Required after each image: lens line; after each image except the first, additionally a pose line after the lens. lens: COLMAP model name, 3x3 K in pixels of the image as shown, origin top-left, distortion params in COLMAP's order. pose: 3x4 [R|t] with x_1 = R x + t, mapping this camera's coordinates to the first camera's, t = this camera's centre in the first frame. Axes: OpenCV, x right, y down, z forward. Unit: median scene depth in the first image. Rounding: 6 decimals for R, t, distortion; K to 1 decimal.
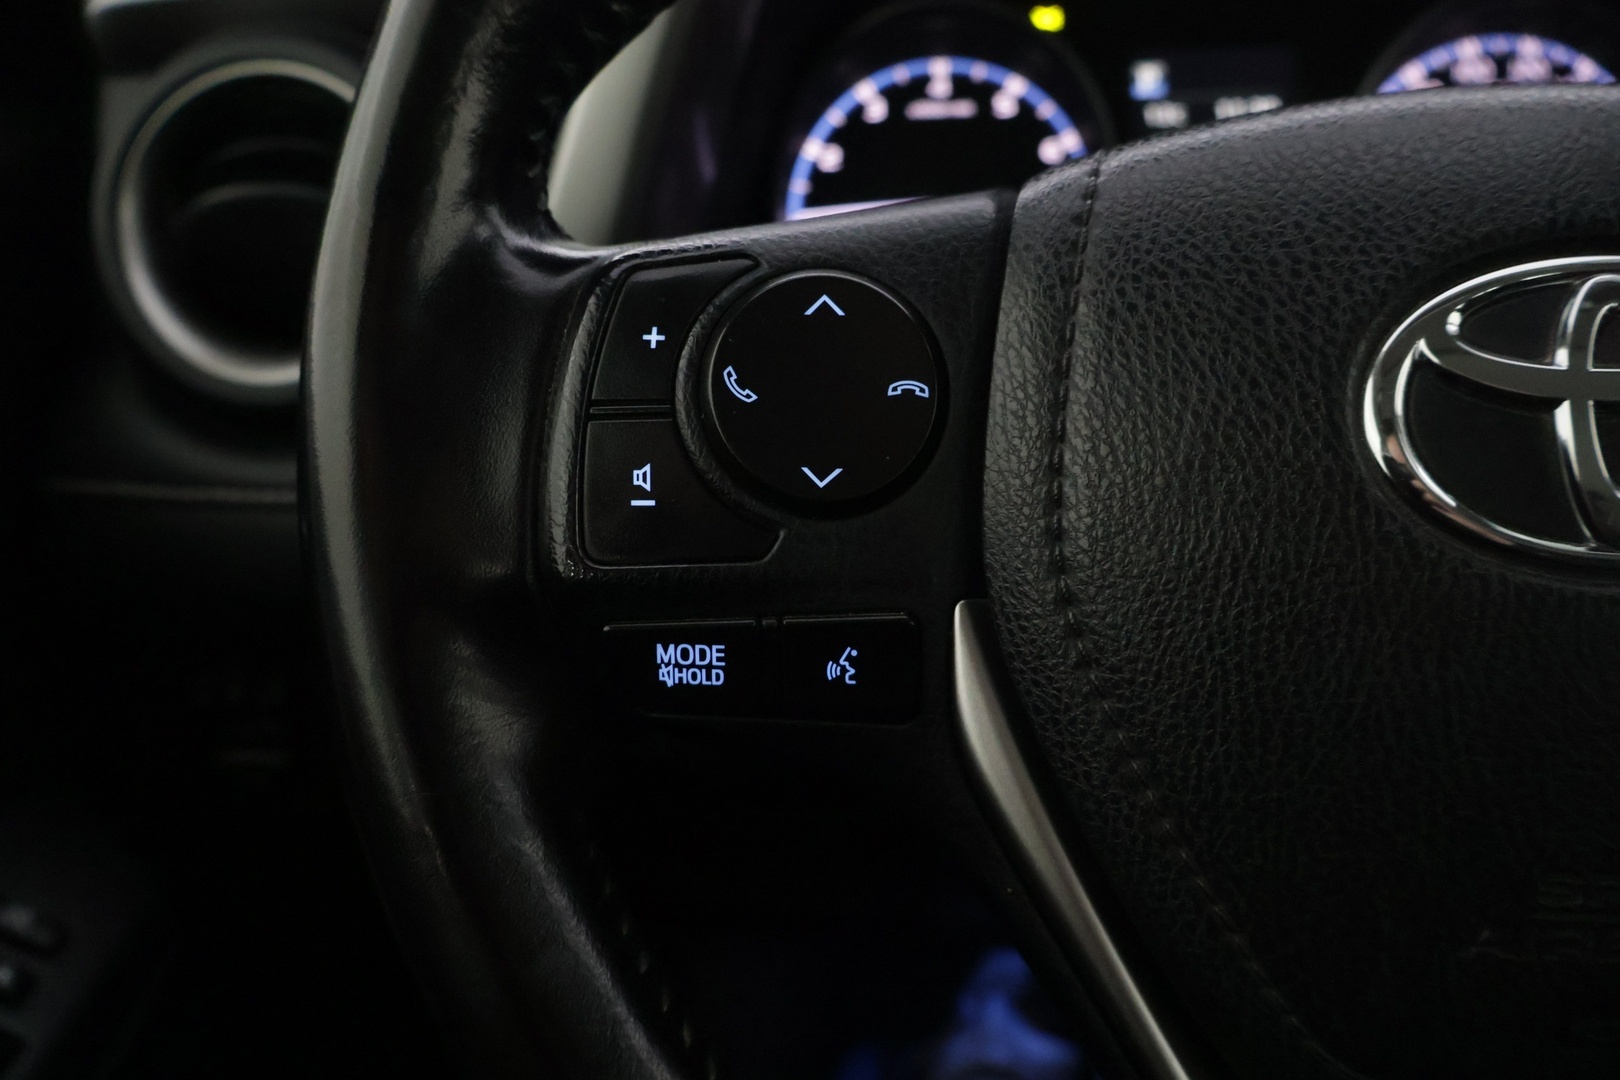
lens RADIAL K [[1421.9, 0, 816.3], [0, 1421.9, 541.6], [0, 0, 1]] dist [0.030314, -0.018761]
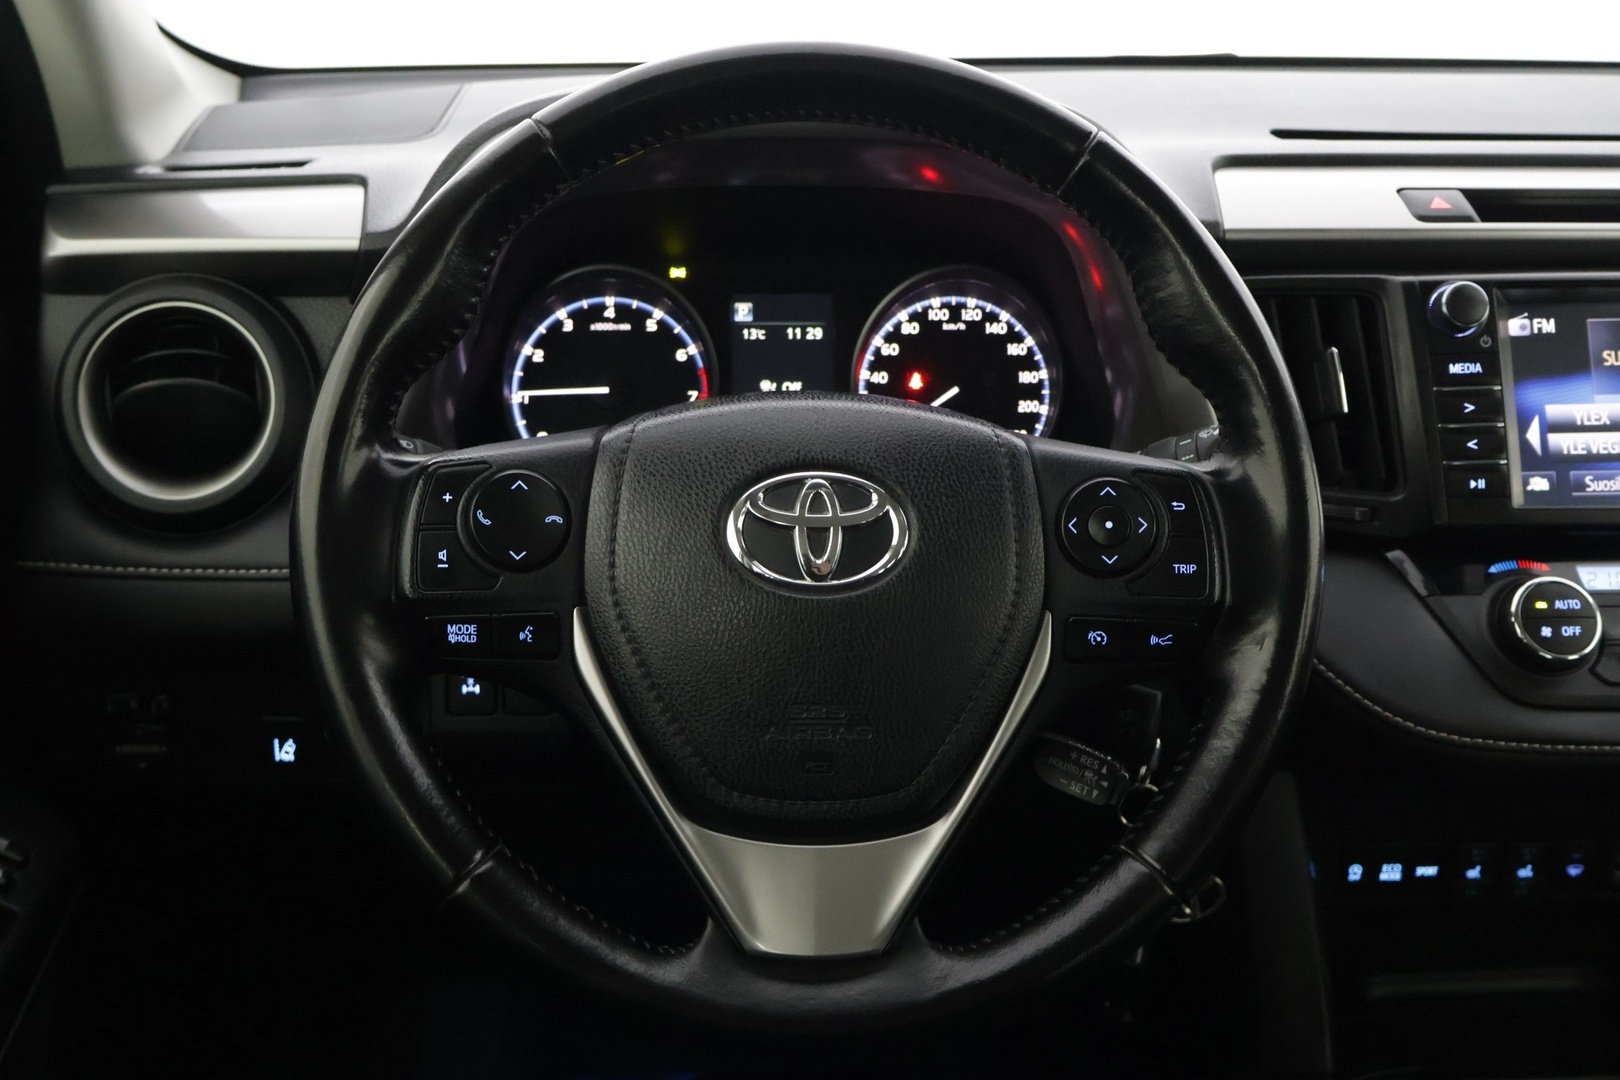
lens RADIAL K [[1802.2, 0, 814.4], [0, 1802.2, 536.6], [0, 0, 1]] dist [0.034882, 0.000000]
pose [[0.990120, 0.003649, 0.140178, 0.072507], [0.006408, 0.997440, -0.071225, 0.143892], [-0.140079, 0.071420, 0.987561, -2.092075]]
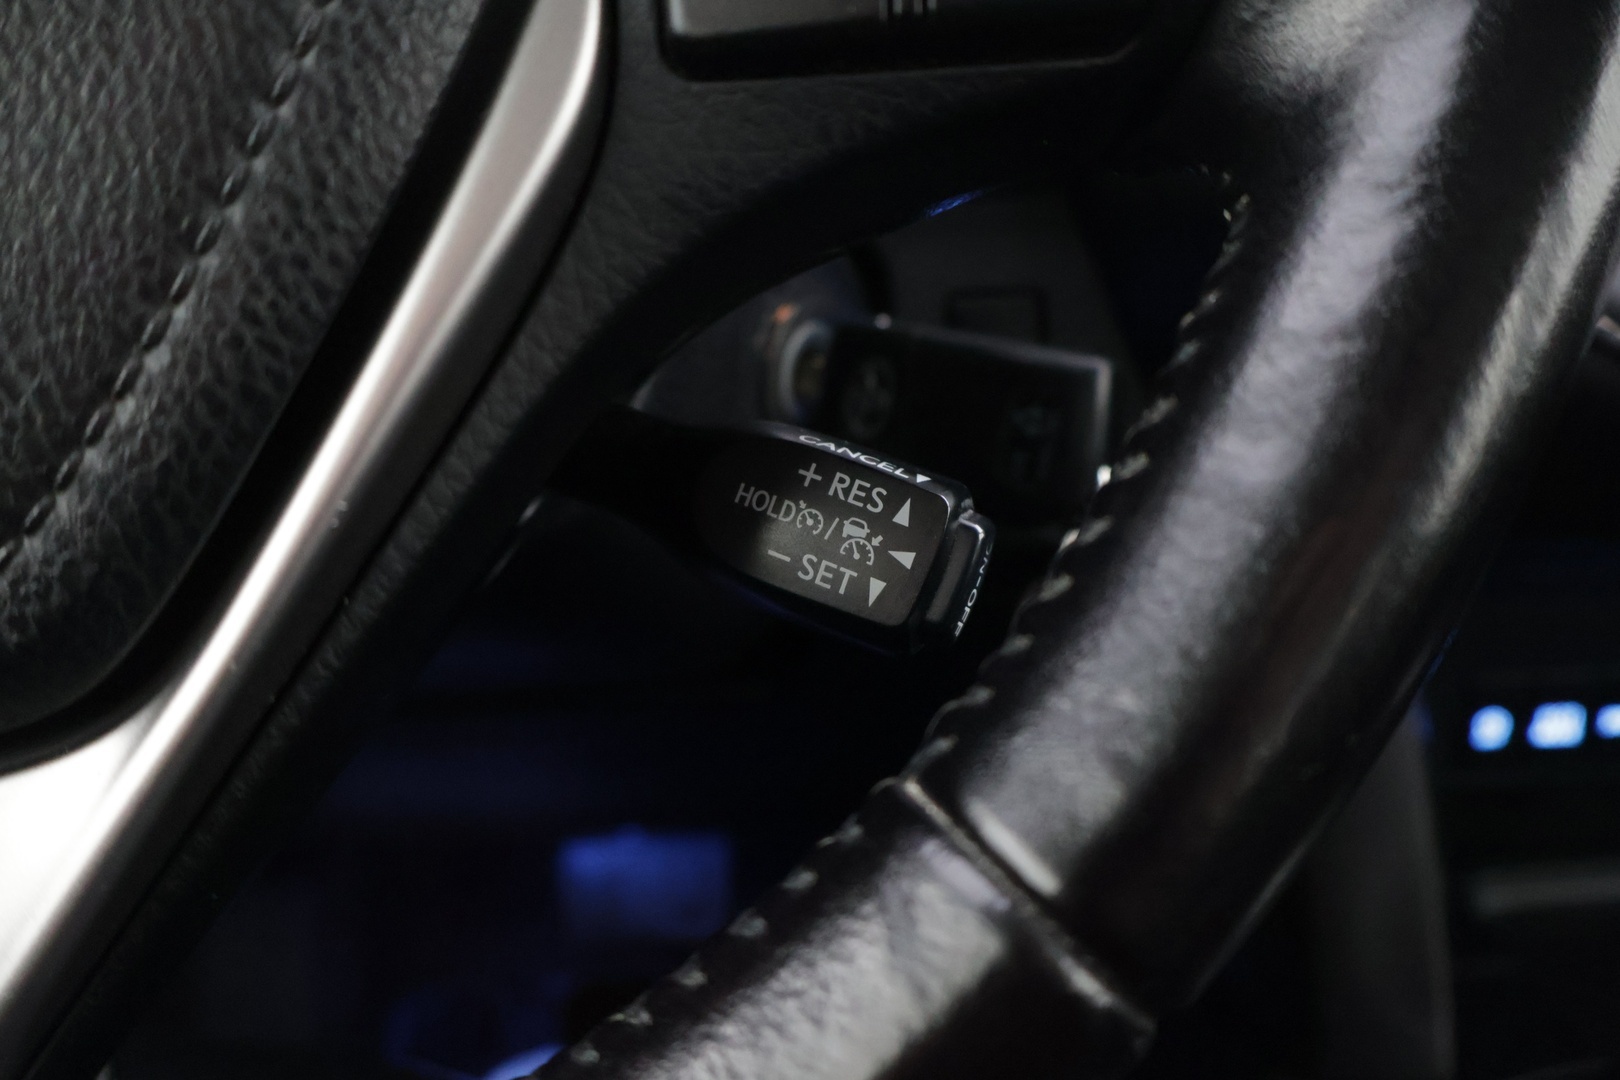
lens RADIAL K [[1421.9, 0, 794.1], [0, 1421.9, 542.4], [0, 0, 1]] dist [0.030314, -0.018761]
pose [[0.995123, -0.054274, 0.082374, 0.933543], [0.054001, 0.998526, 0.005538, 0.346706], [-0.082553, -0.001063, 0.996586, 0.320766]]
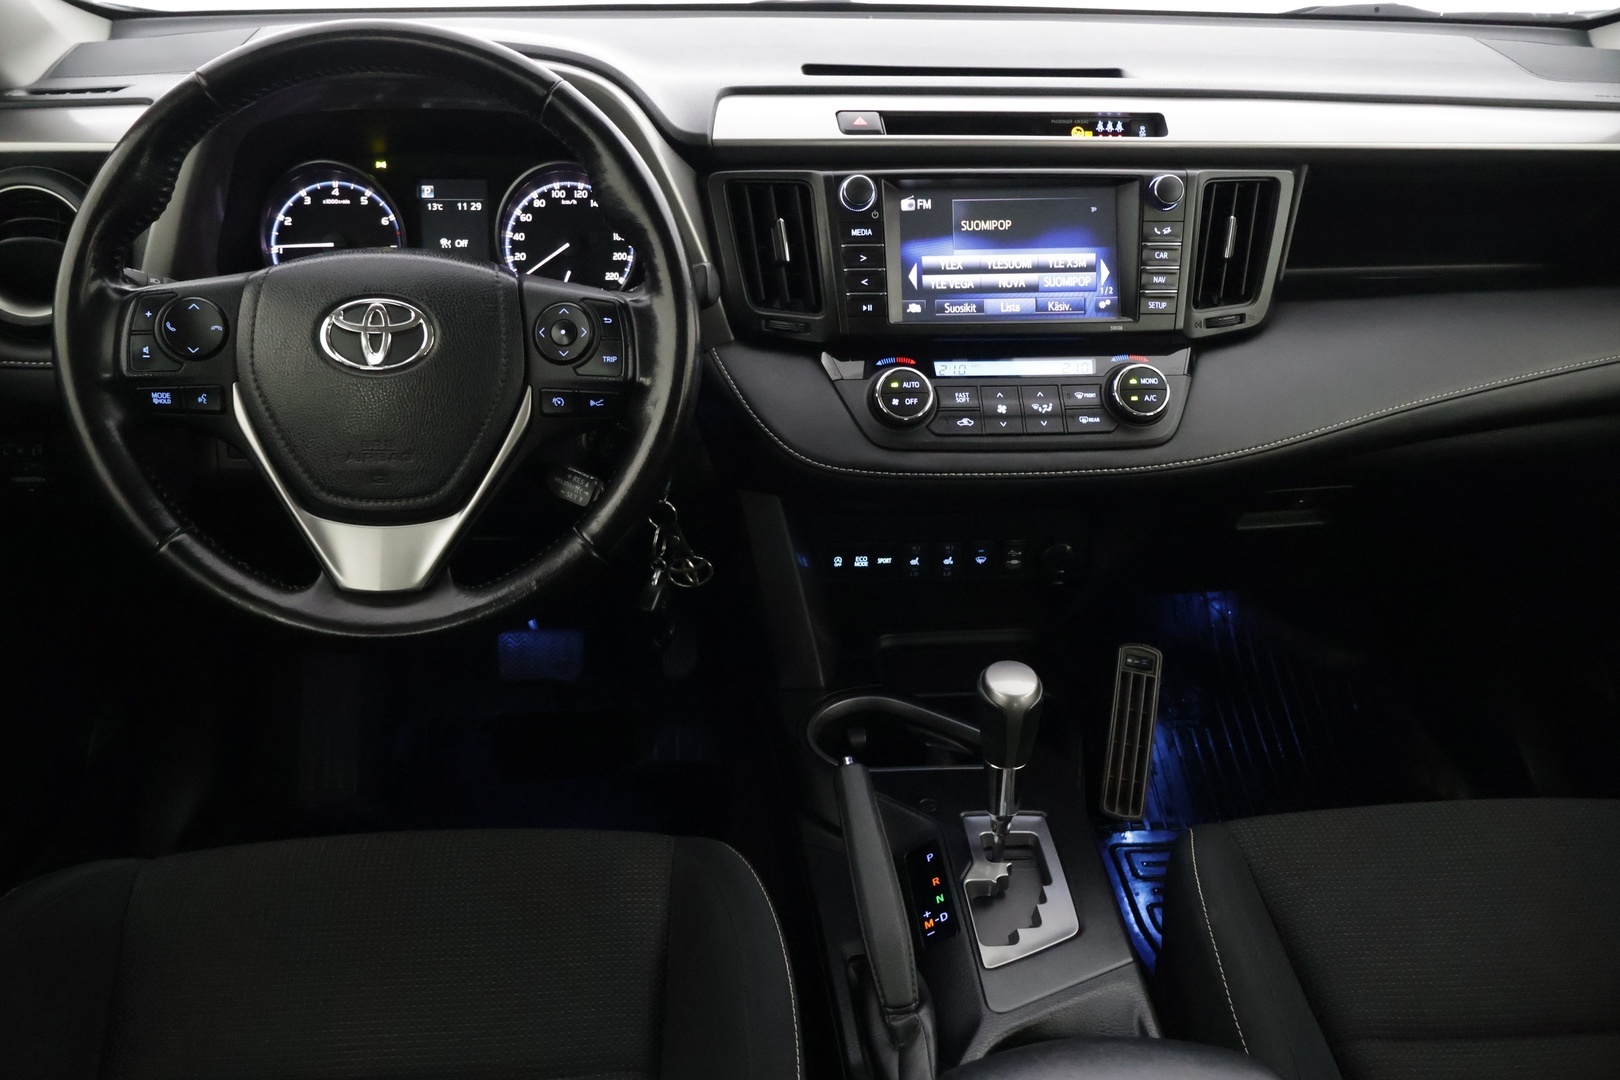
lens RADIAL K [[1421.9, 0, 796.1], [0, 1421.9, 537.1], [0, 0, 1]] dist [0.030314, -0.018761]
pose [[0.989413, -0.014999, 0.144350, 1.067116], [0.007111, 0.998461, 0.055006, 0.264620], [-0.144953, -0.053397, 0.987997, -3.164293]]
